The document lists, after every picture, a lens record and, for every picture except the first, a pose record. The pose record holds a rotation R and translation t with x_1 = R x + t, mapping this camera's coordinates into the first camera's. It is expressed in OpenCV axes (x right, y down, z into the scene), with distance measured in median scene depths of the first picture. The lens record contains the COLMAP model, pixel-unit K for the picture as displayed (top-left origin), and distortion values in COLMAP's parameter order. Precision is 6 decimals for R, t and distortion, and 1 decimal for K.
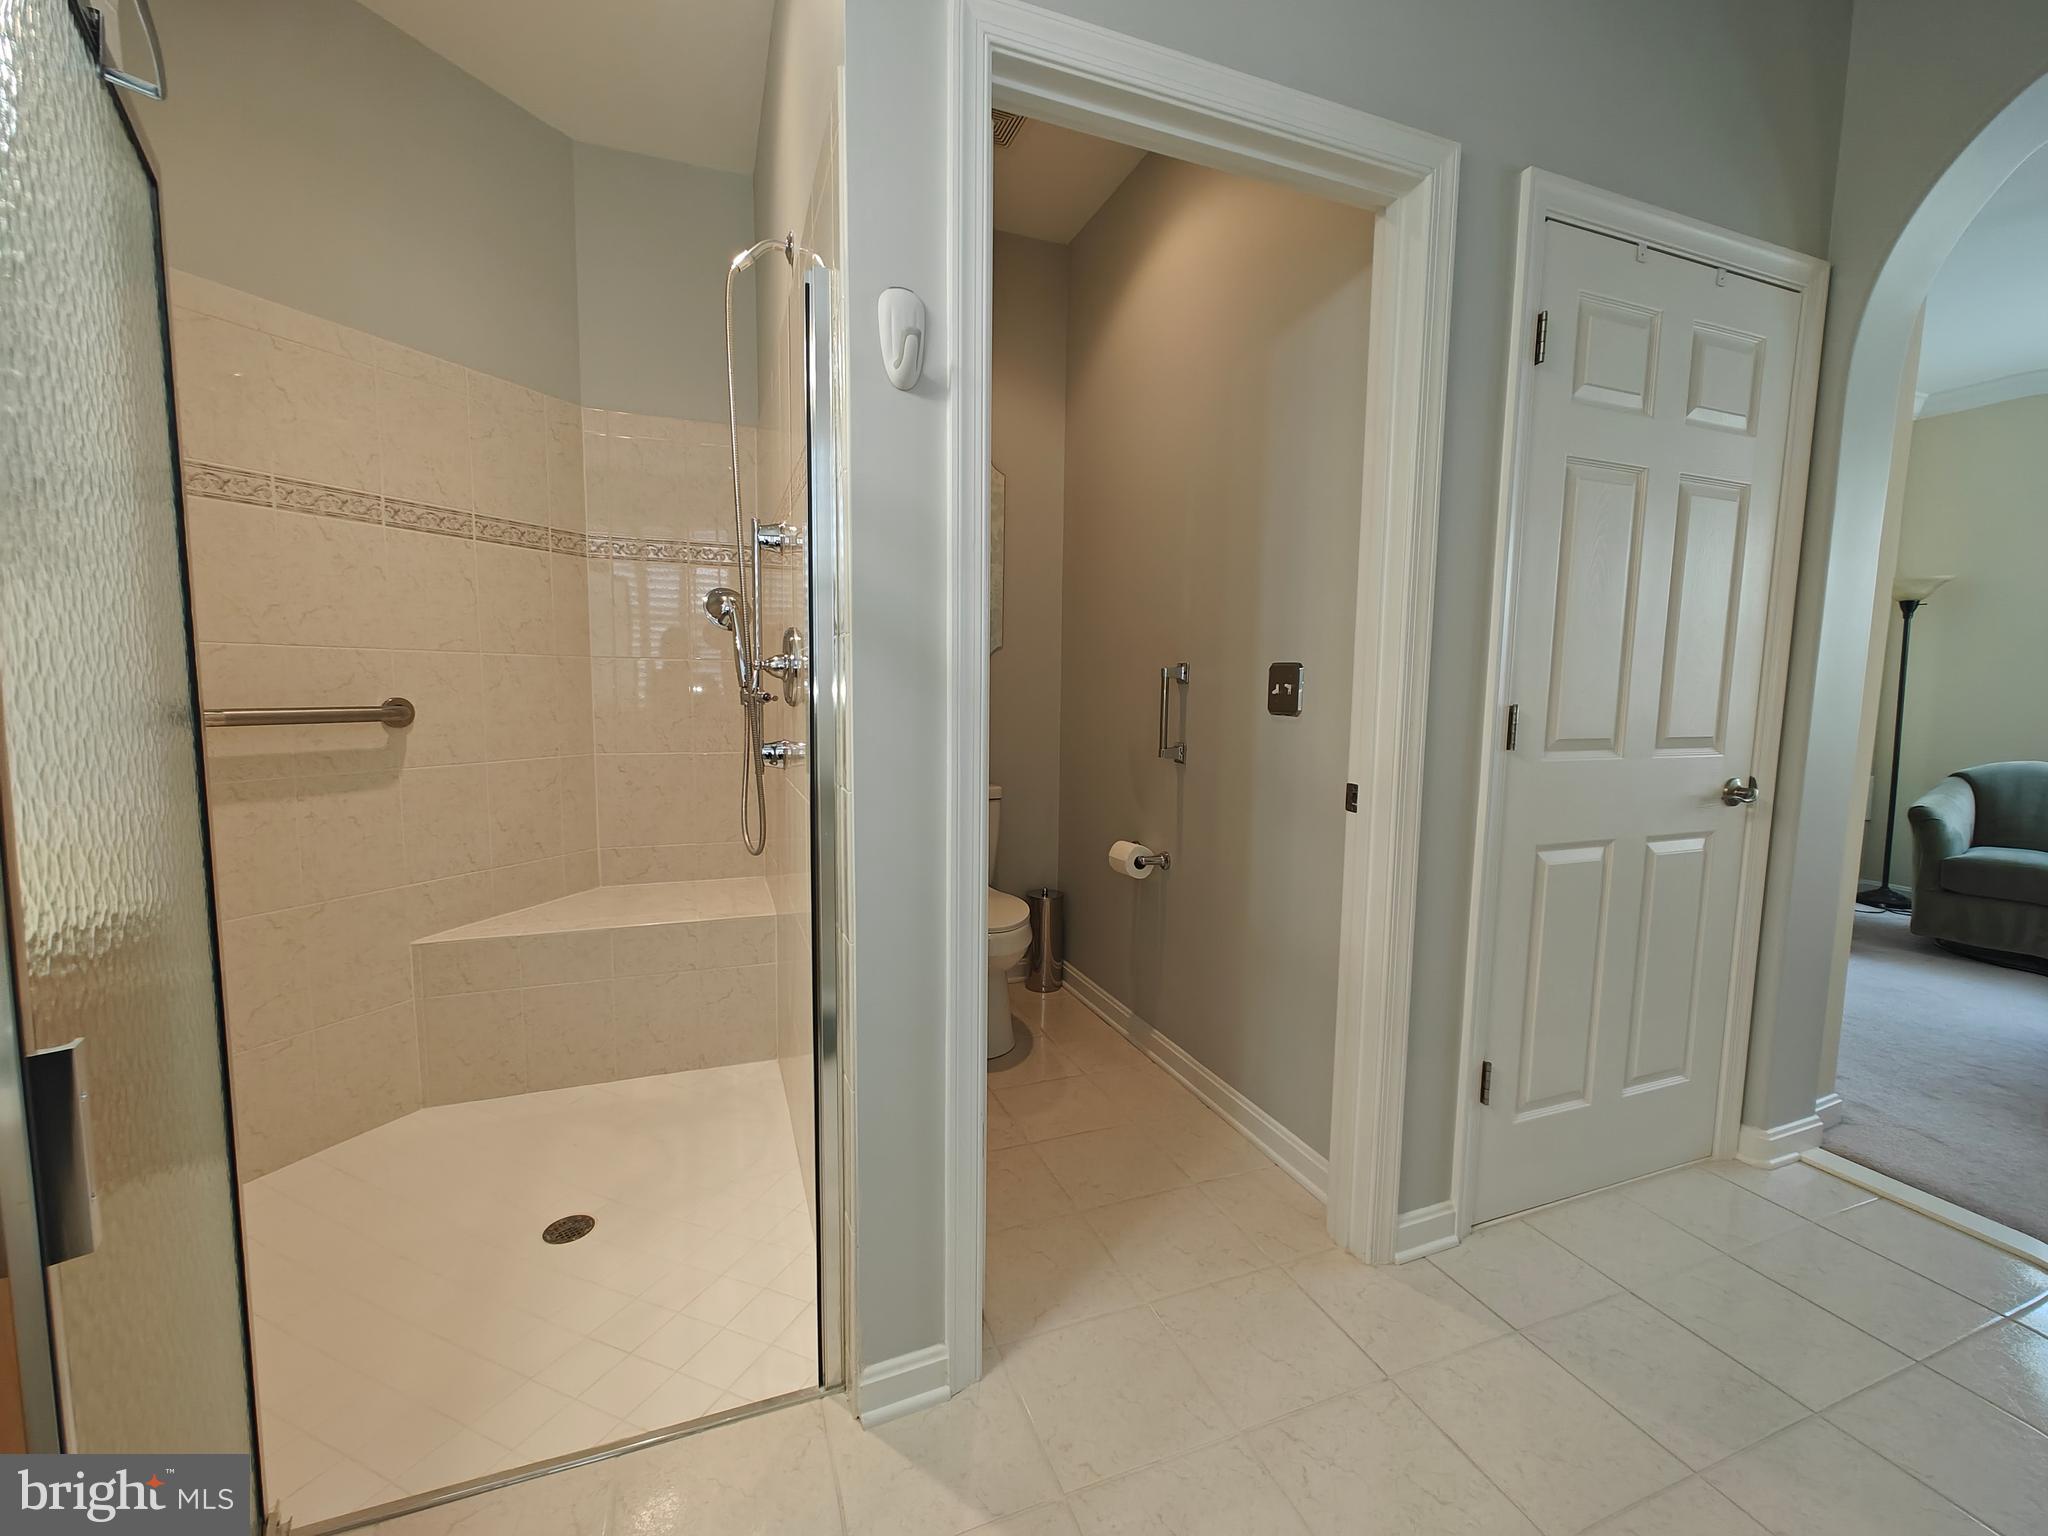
lens RADIAL K [[826.2, 0, 1015.4], [0, 826.2, 764.0], [0, 0, 1]] dist [0.001103, -0.000158]
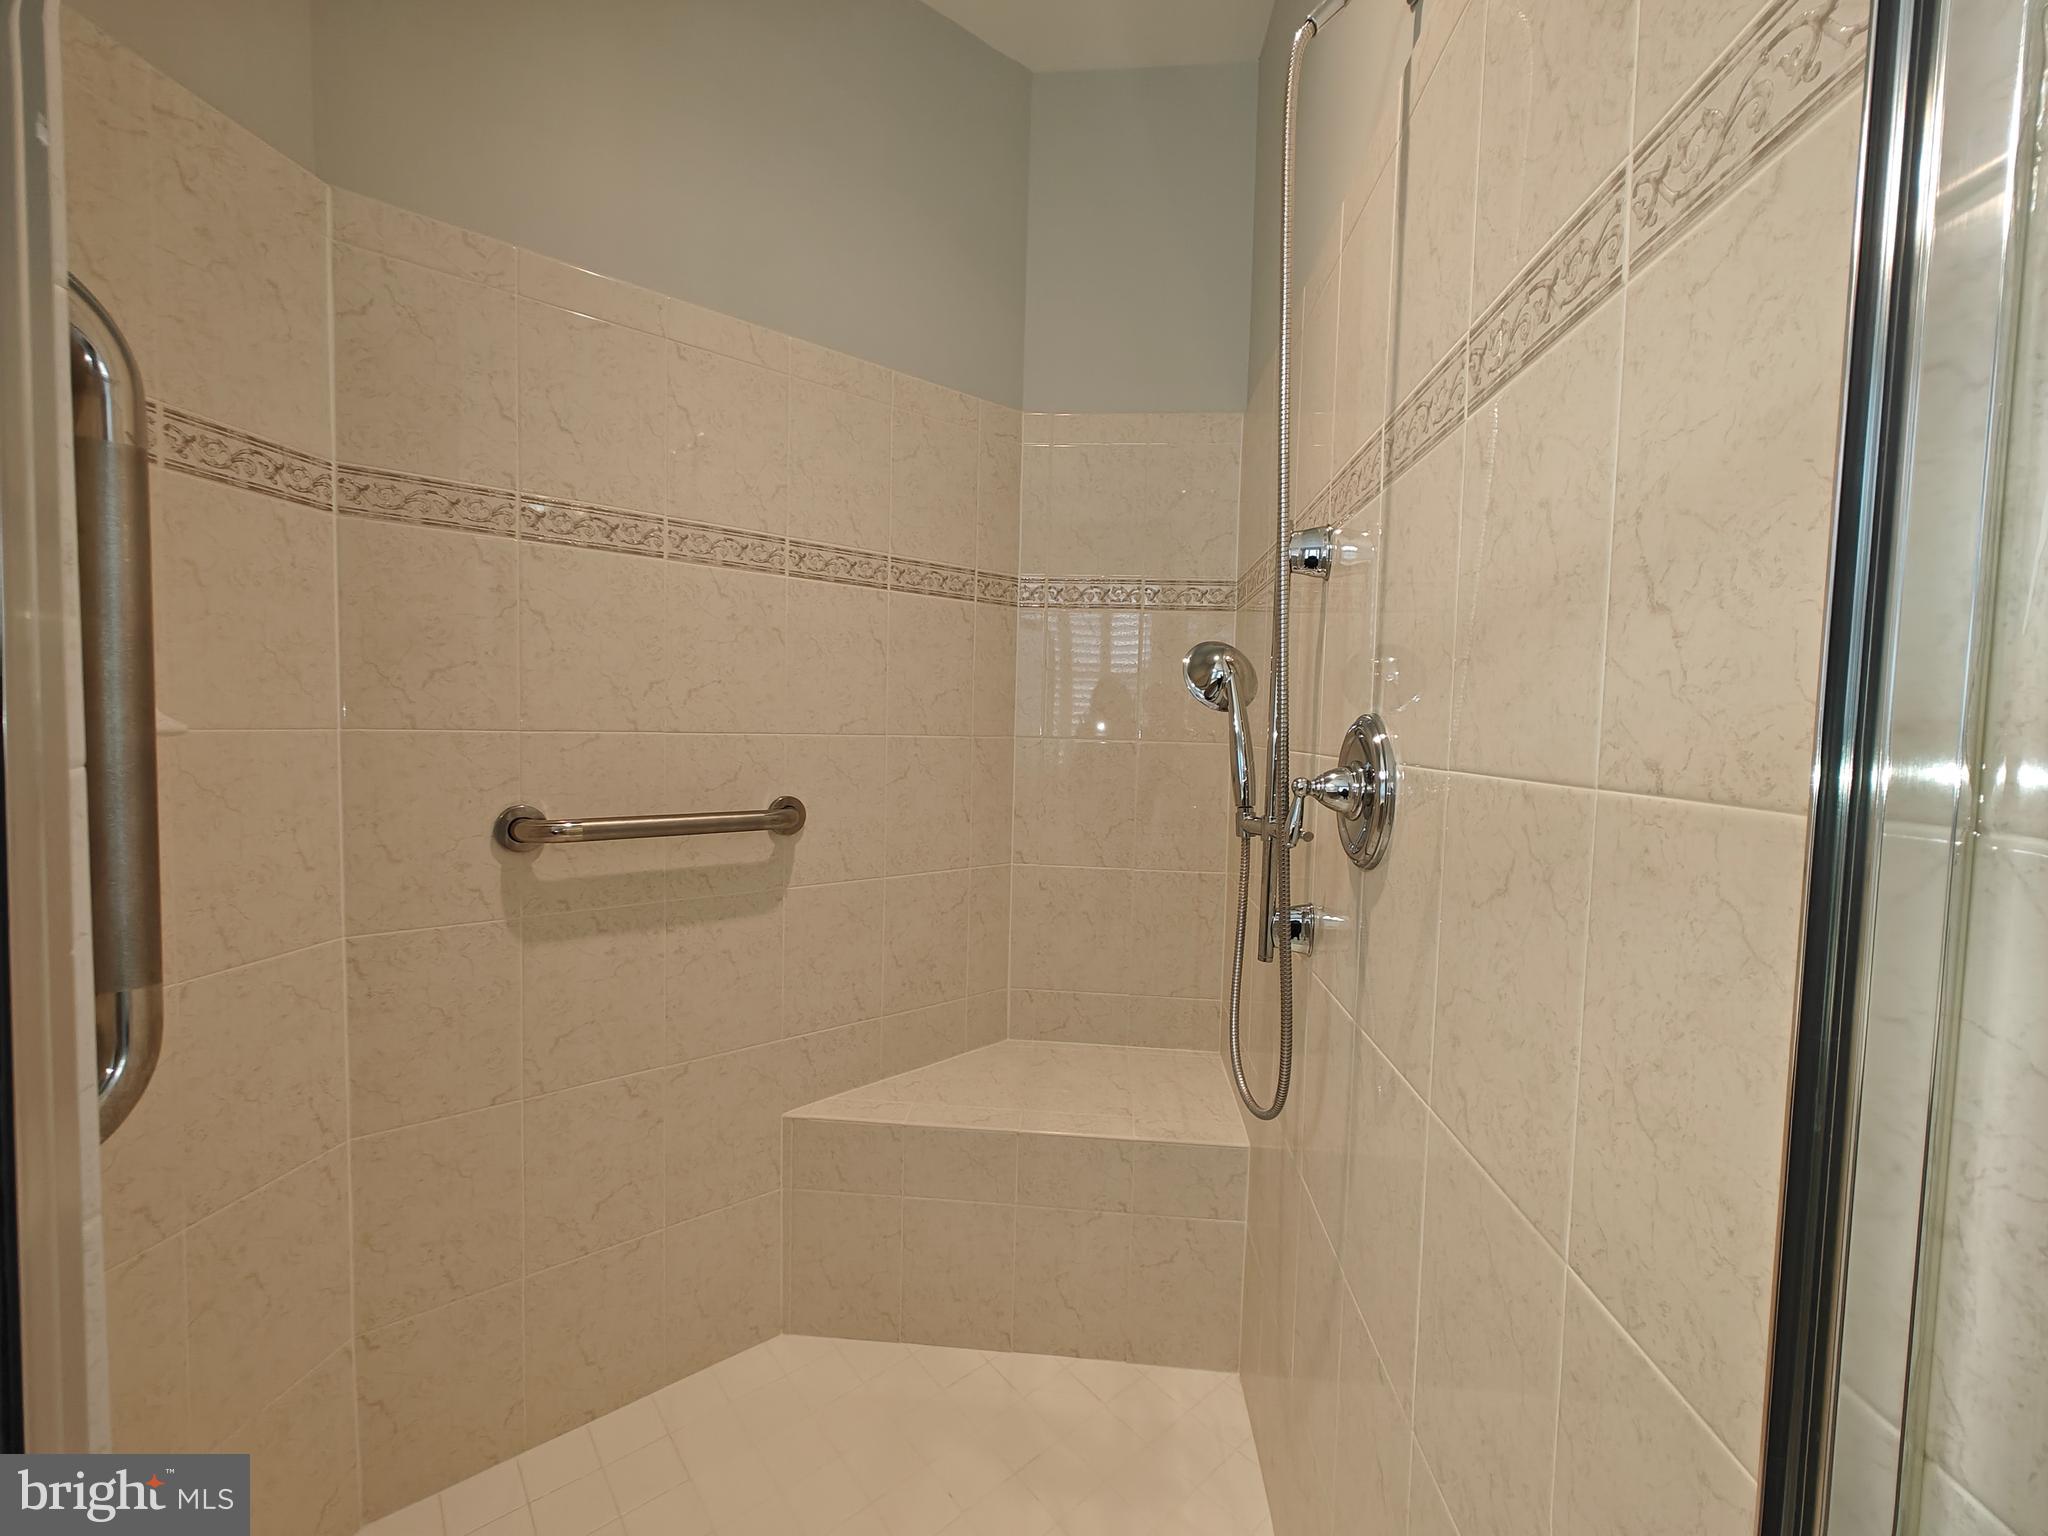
lens RADIAL K [[826.2, 0, 1029.3], [0, 826.2, 769.1], [0, 0, 1]] dist [0.001103, -0.000158]
pose [[0.898209, 0.035251, -0.438153, -0.189675], [-0.057501, 0.997637, -0.037612, -0.081147], [0.435792, 0.058977, 0.898113, 0.368411]]
